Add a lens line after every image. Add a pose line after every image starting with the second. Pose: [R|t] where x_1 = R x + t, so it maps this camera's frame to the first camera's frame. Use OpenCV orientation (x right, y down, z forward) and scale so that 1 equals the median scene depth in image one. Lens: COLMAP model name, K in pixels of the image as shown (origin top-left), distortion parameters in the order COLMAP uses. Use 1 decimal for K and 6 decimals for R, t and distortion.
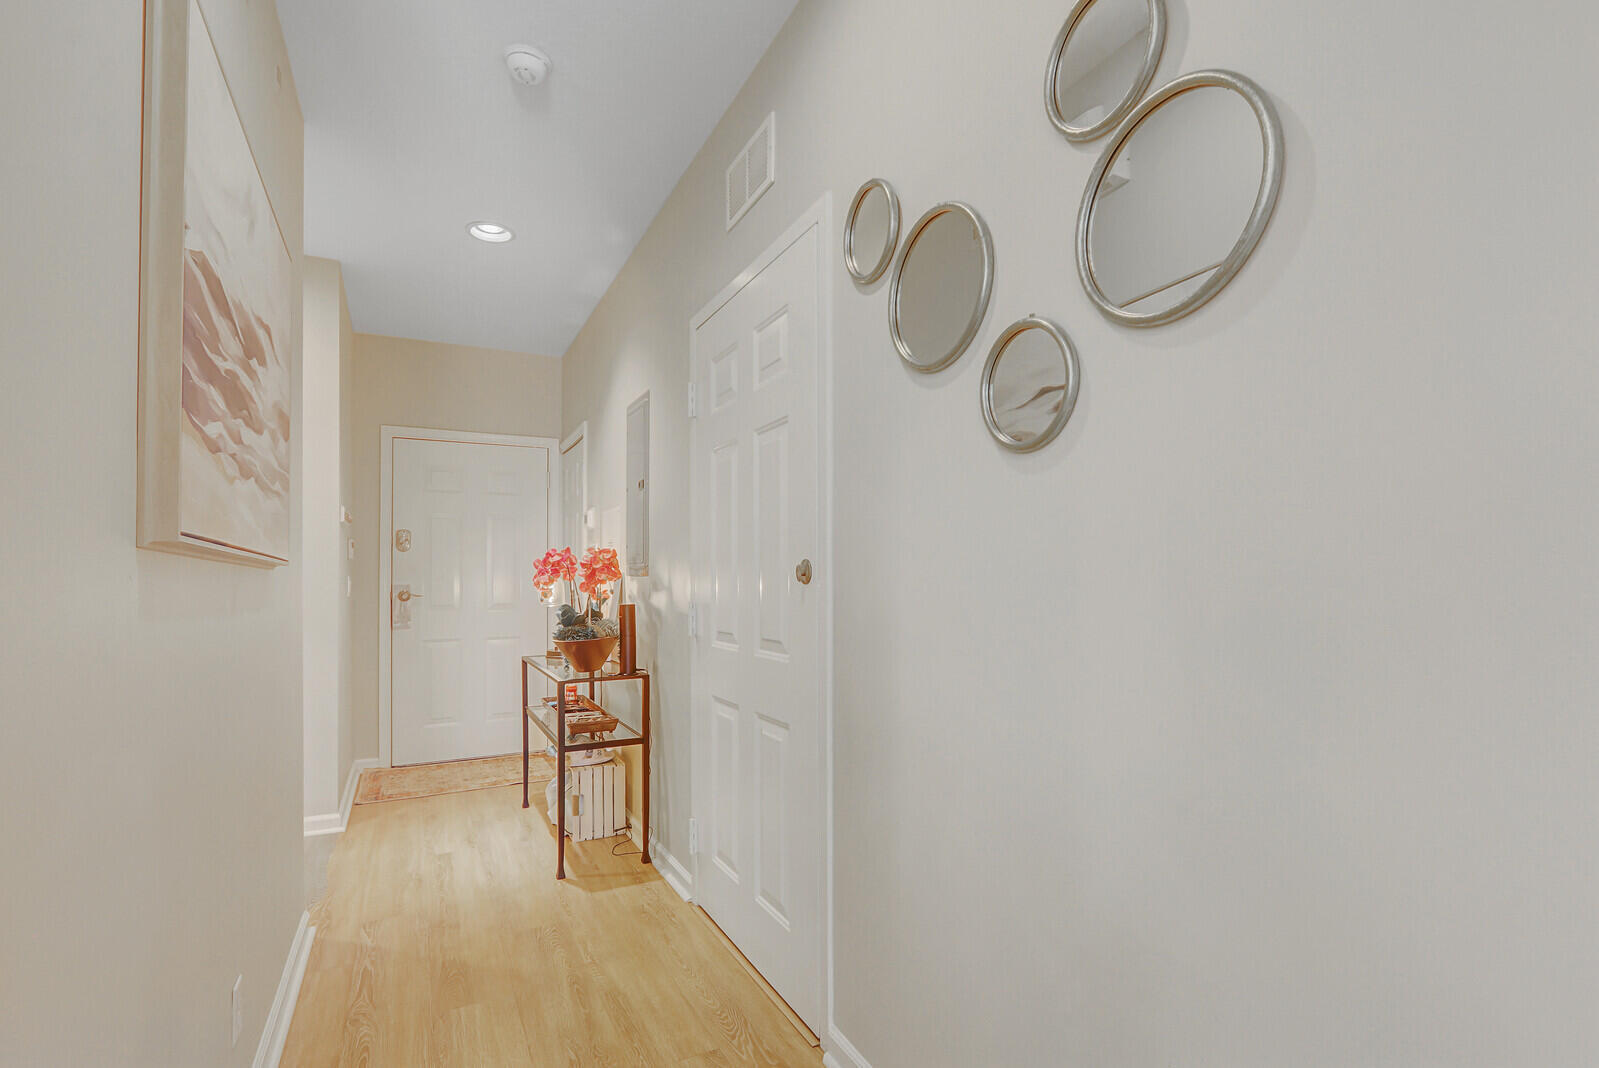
lens RADIAL K [[756.2, 0, 811.2], [0, 756.2, 555.8], [0, 0, 1]] dist [-0.009735, 0.000660]
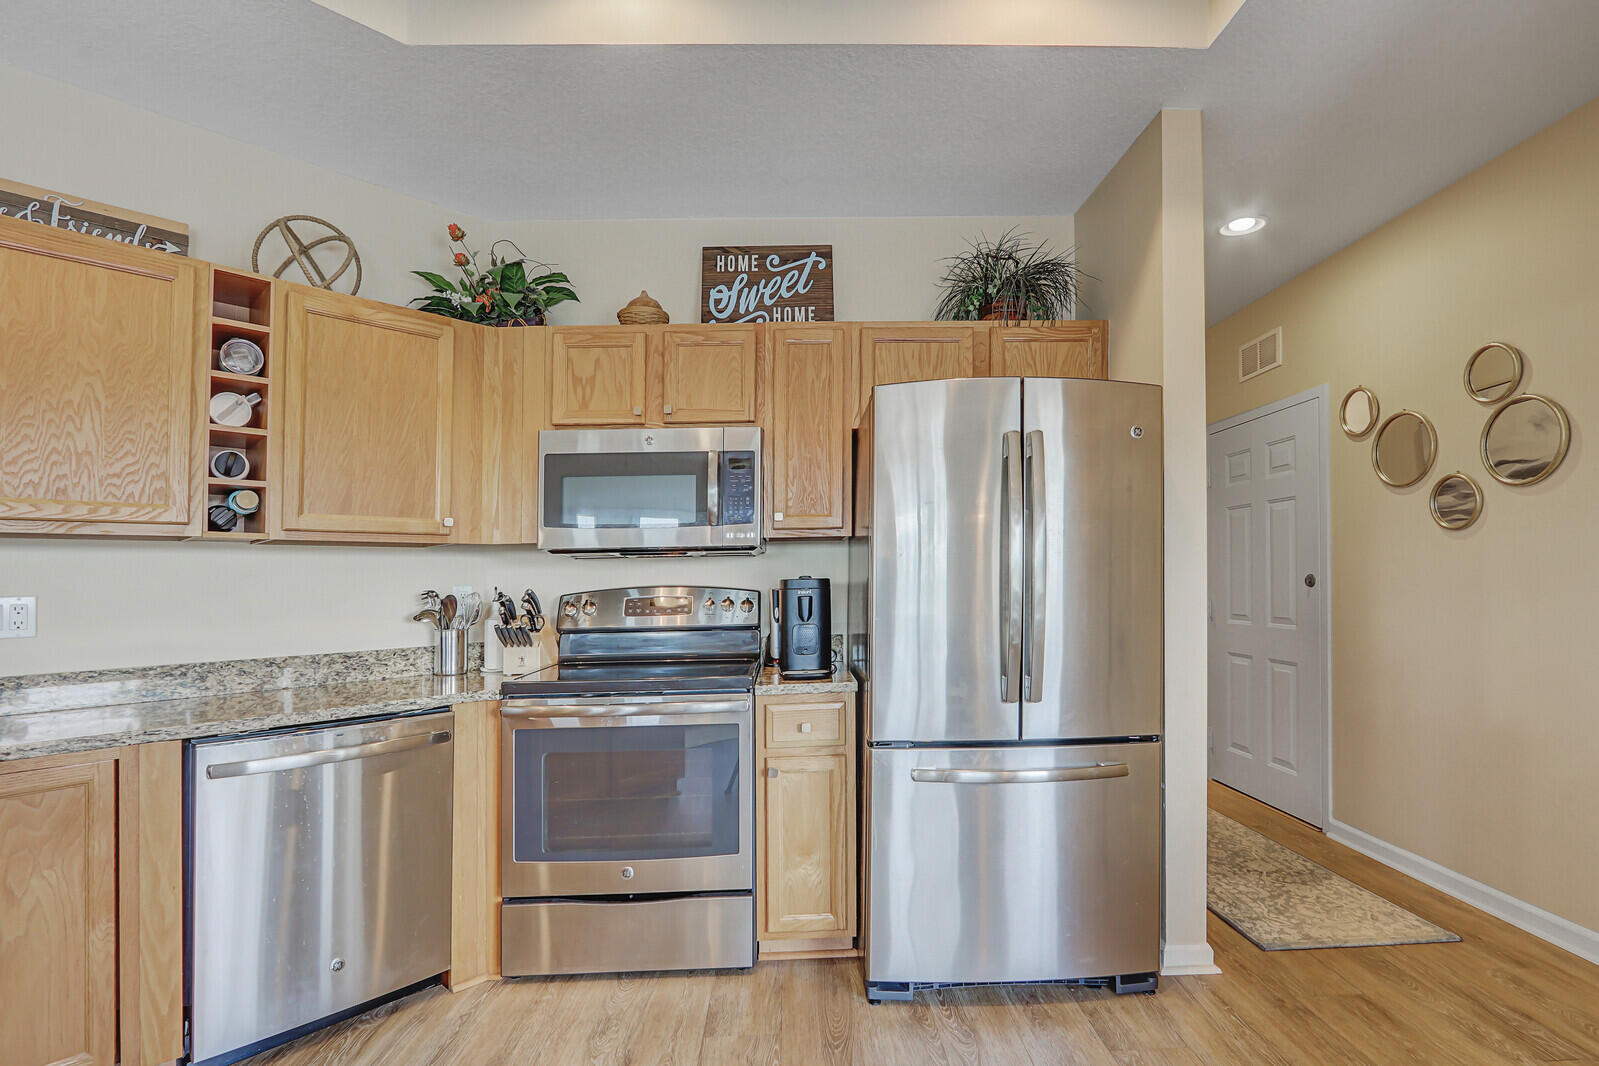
lens RADIAL K [[751.0, 0, 804.8], [0, 751.0, 575.1], [0, 0, 1]] dist [-0.012061, 0.000311]
pose [[0.898313, -0.008322, -0.439278, -0.367393], [0.018005, 0.999678, 0.017881, -0.056507], [0.438987, -0.023972, 0.898173, -1.401194]]
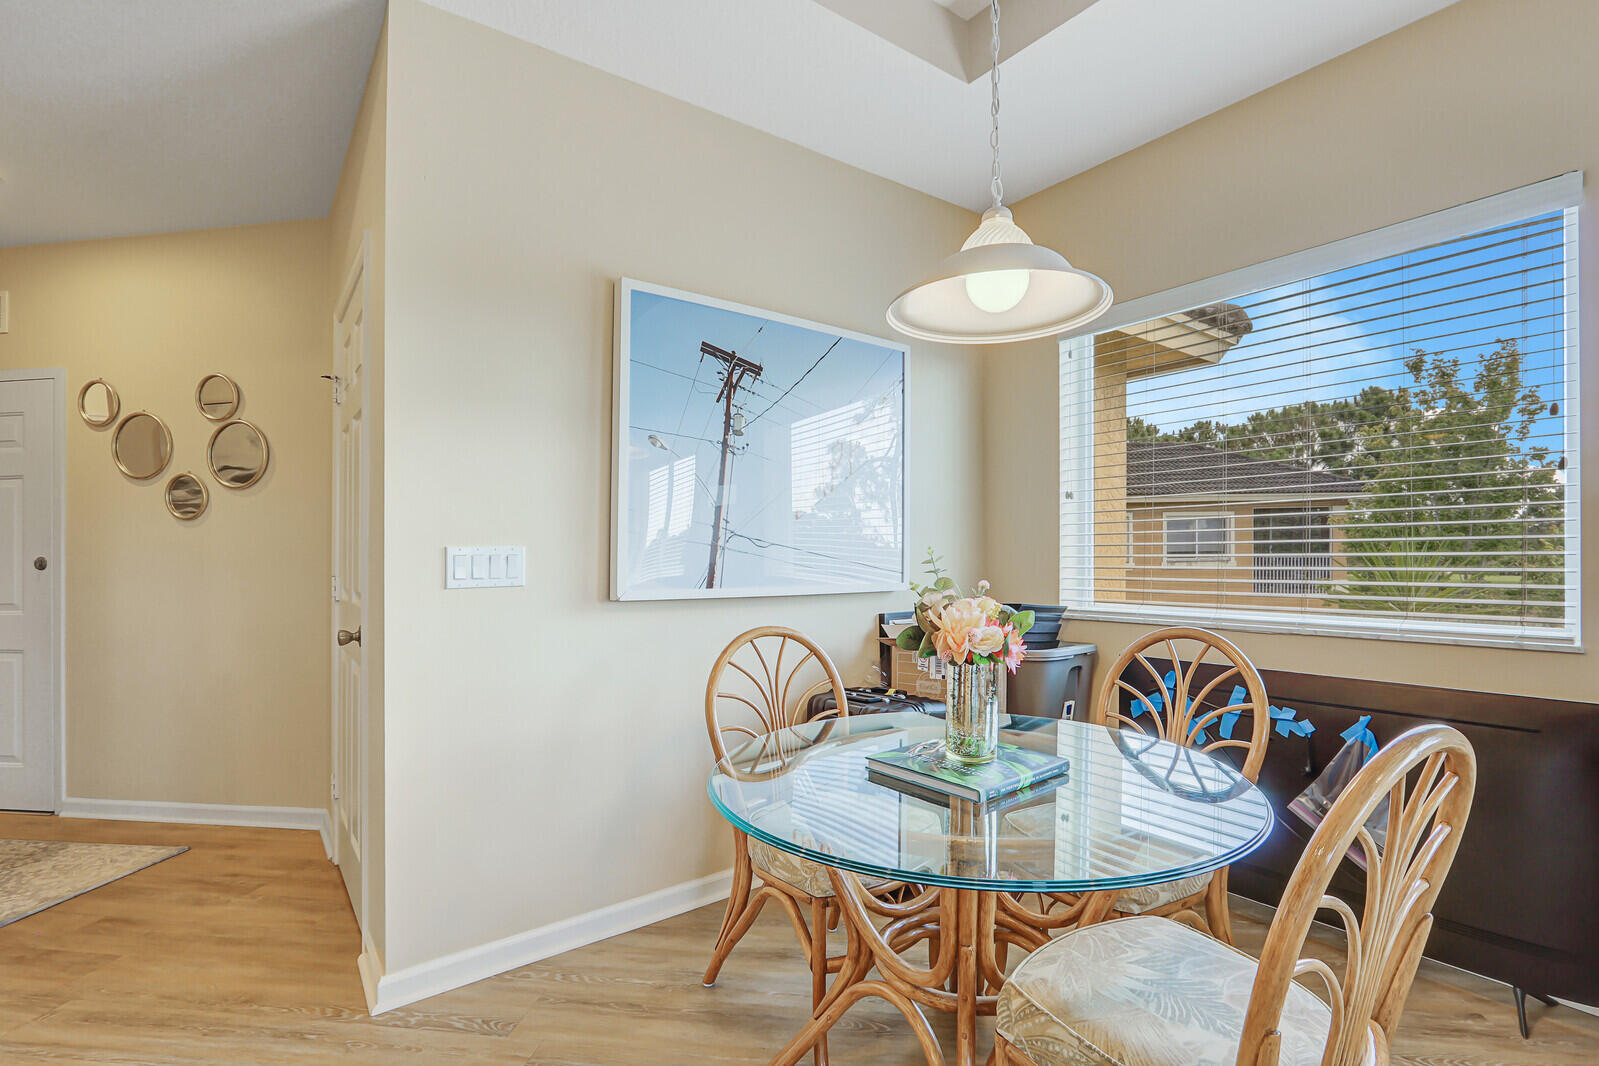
lens RADIAL K [[756.2, 0, 811.2], [0, 756.2, 554.8], [0, 0, 1]] dist [-0.009735, 0.000660]
pose [[0.578366, 0.002940, 0.815772, -0.472052], [-0.012347, 0.999910, 0.005151, -0.038293], [-0.815684, -0.013052, 0.578351, -1.825885]]
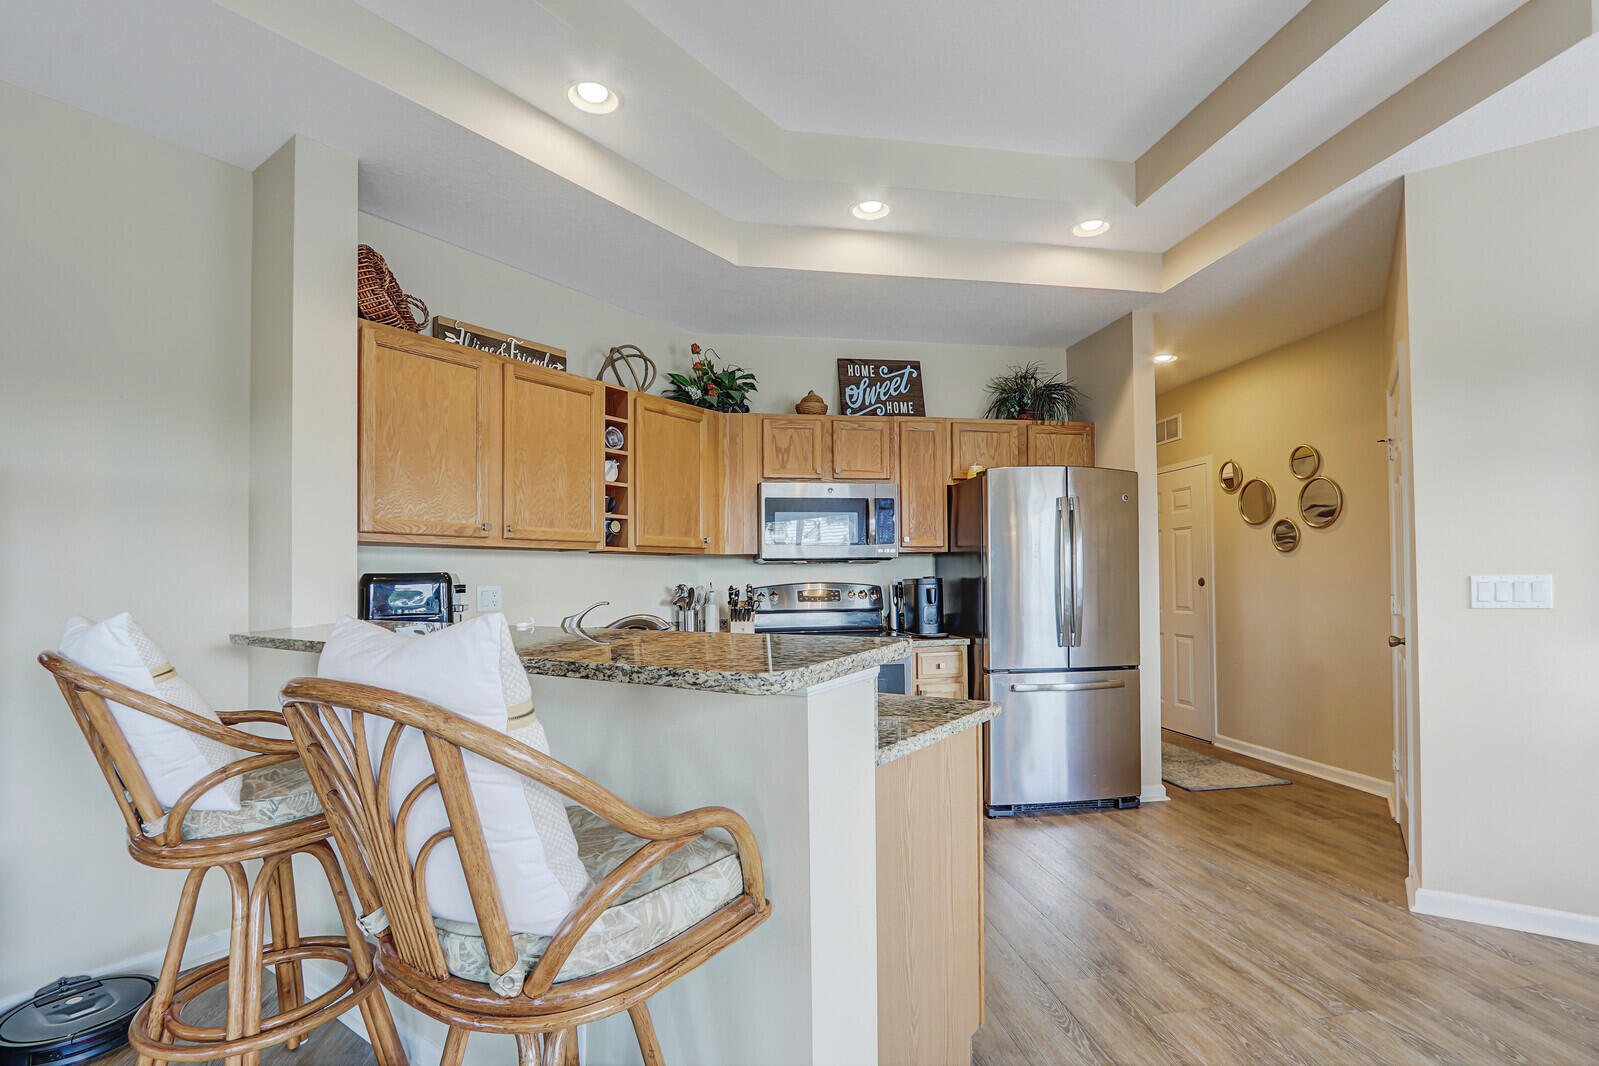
lens RADIAL K [[756.2, 0, 811.2], [0, 756.2, 554.8], [0, 0, 1]] dist [-0.009735, 0.000660]
pose [[0.954405, -0.011094, -0.298310, -0.654977], [0.008677, 0.999918, -0.009424, -0.078214], [0.298390, 0.006406, 0.954423, -2.529307]]
